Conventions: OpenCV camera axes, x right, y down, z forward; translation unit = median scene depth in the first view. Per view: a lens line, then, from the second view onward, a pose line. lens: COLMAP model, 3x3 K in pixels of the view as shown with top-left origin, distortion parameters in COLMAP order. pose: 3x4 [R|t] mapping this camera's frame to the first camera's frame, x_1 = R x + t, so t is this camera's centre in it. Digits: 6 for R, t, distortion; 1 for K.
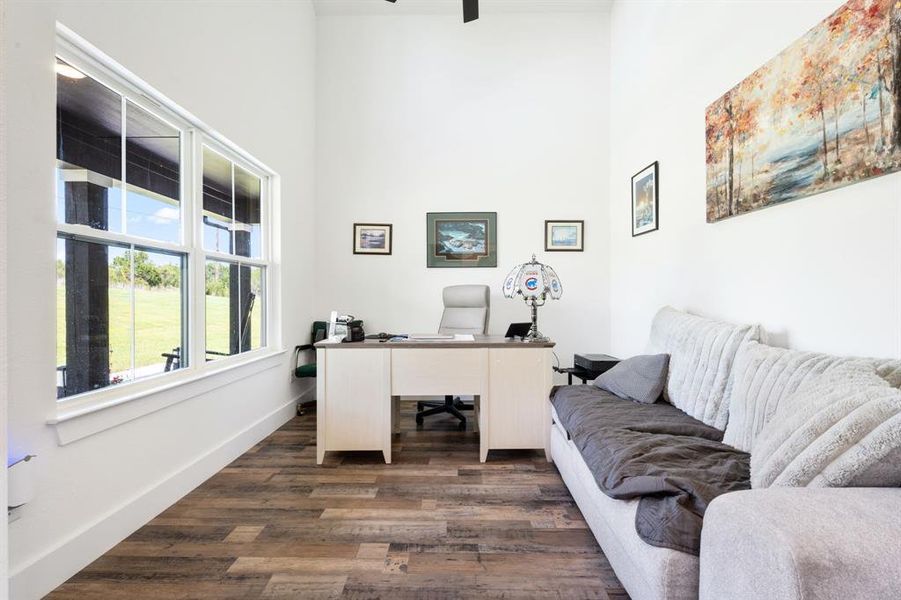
lens RADIAL K [[387.8, 0, 450.7], [0, 387.8, 299.4], [0, 0, 1]] dist [0.000499, 0.000224]
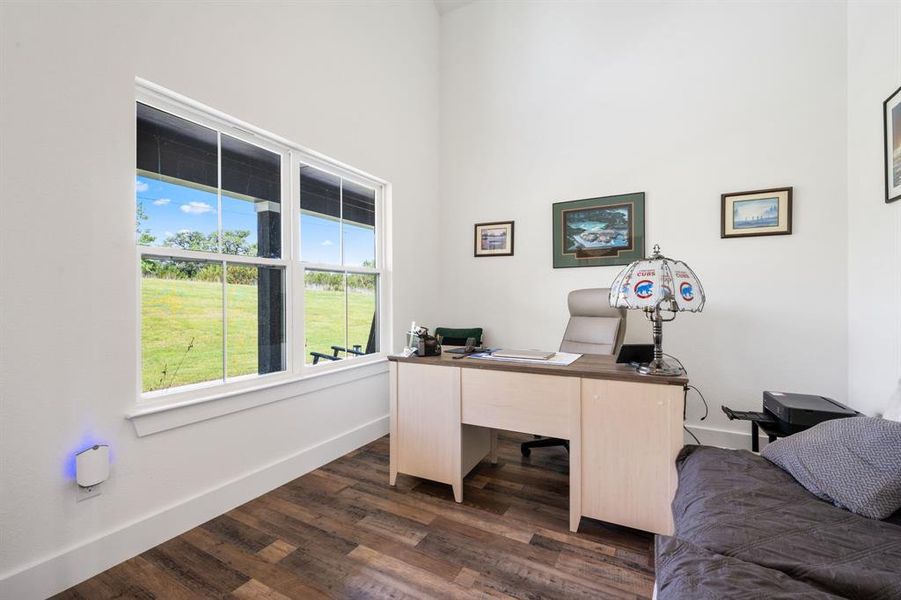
lens RADIAL K [[387.8, 0, 450.4], [0, 387.8, 299.9], [0, 0, 1]] dist [0.000499, 0.000224]
pose [[0.883775, -0.001075, -0.467911, 0.220963], [0.001204, 0.999999, -0.000023, -0.020990], [0.467910, -0.000543, 0.883776, 0.237112]]
